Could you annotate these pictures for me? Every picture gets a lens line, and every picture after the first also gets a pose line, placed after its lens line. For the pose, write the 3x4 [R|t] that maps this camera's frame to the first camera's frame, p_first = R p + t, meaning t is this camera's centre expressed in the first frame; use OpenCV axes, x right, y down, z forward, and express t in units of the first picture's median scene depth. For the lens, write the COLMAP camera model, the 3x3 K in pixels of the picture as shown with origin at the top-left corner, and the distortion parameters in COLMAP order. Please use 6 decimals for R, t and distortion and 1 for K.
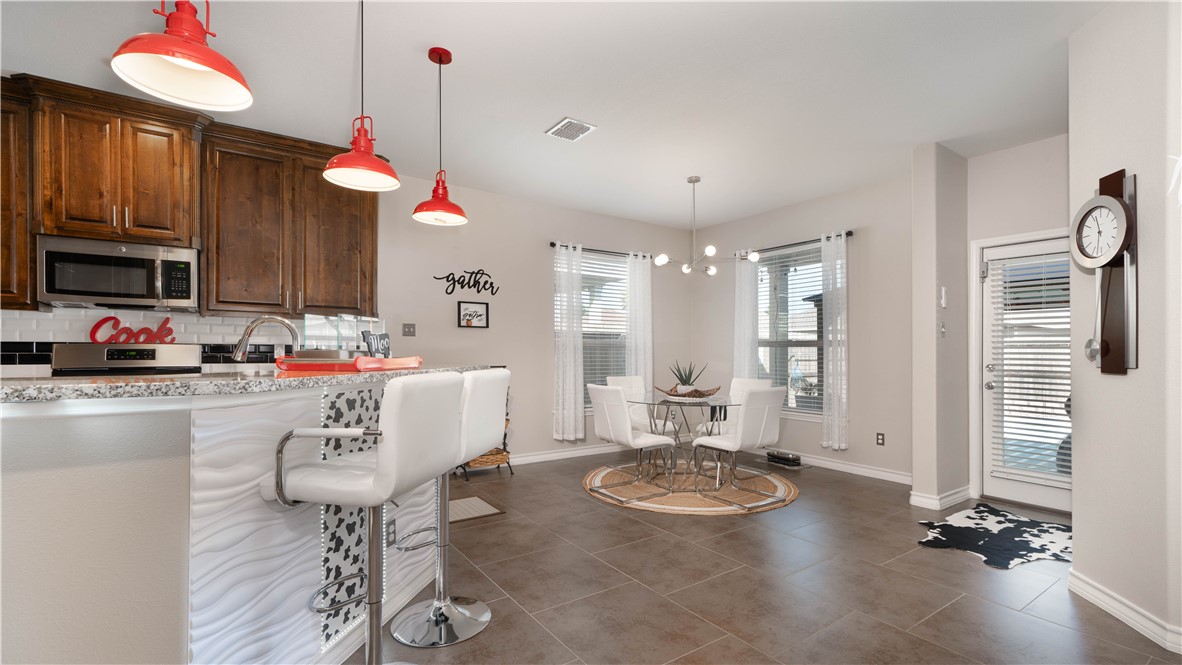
lens RADIAL K [[506.2, 0, 533.1], [0, 506.2, 356.0], [0, 0, 1]] dist [0.000697, 0.000040]
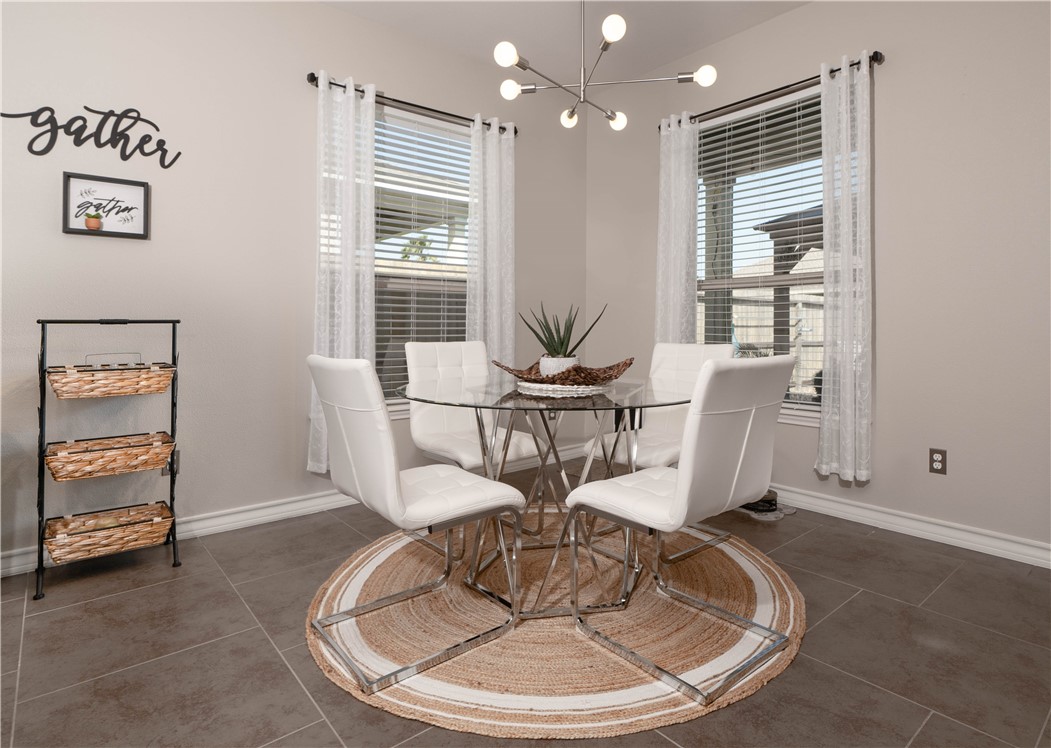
lens RADIAL K [[564.5, 0, 530.7], [0, 564.5, 374.2], [0, 0, 1]] dist [0.003135, 0.000411]
pose [[0.983720, -0.015080, 0.179072, 0.158248], [0.002198, 0.997408, 0.071919, 0.031118], [-0.179692, -0.070354, 0.981204, 0.435258]]
